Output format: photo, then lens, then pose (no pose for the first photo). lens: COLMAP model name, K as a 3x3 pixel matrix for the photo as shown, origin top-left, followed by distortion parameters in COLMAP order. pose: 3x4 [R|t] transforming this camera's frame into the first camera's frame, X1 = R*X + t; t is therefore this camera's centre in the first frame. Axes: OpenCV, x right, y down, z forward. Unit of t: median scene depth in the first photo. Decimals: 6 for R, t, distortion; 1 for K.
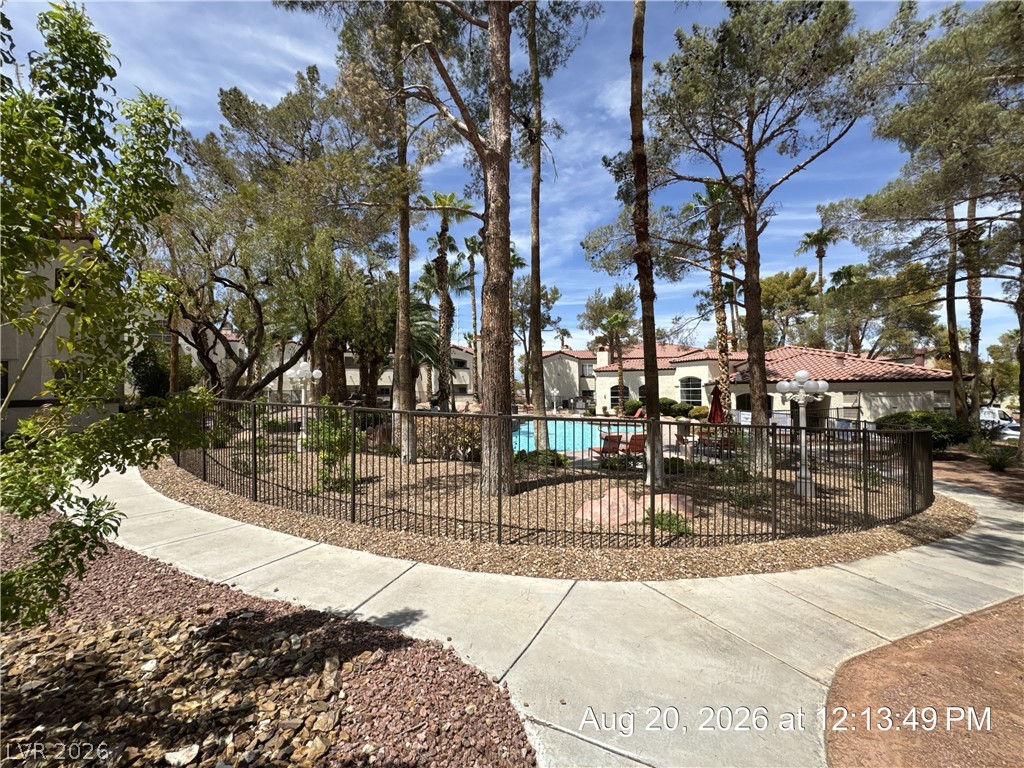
lens RADIAL K [[410.0, 0, 511.2], [0, 410.0, 386.1], [0, 0, 1]] dist [-0.003923, 0.000905]
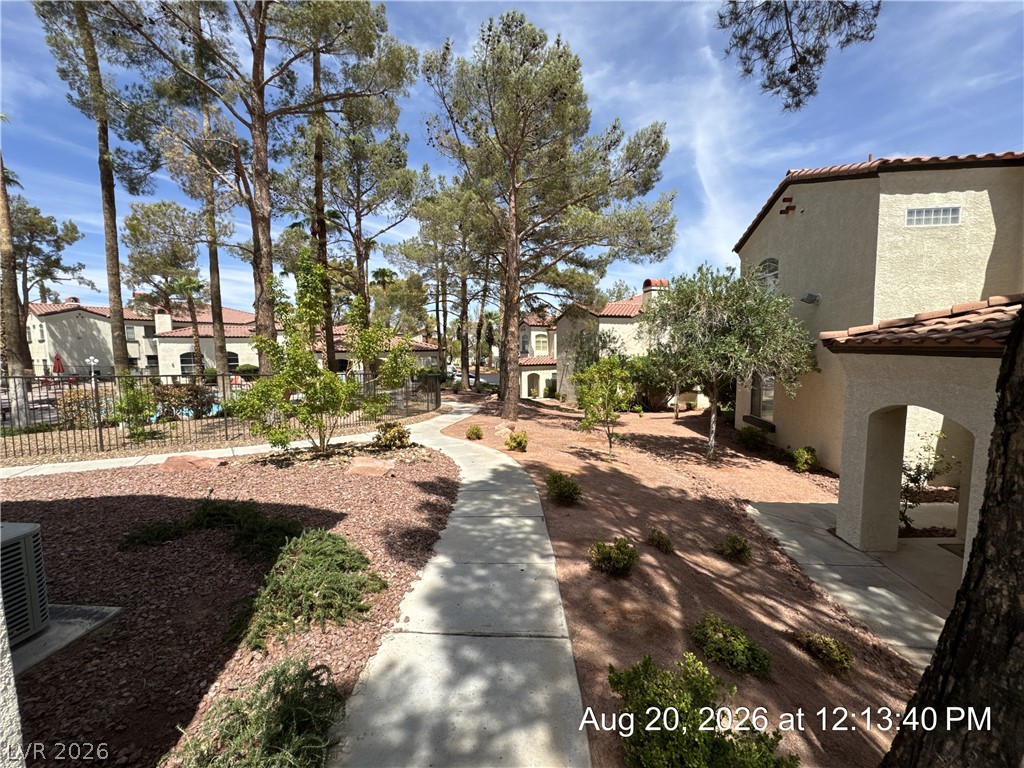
lens RADIAL K [[410.0, 0, 513.1], [0, 410.0, 384.2], [0, 0, 1]] dist [-0.003923, 0.000905]
pose [[0.514973, -0.068293, 0.854482, -0.168903], [-0.002606, 0.996692, 0.081229, -0.007358], [-0.857203, -0.044057, 0.513091, -0.126076]]
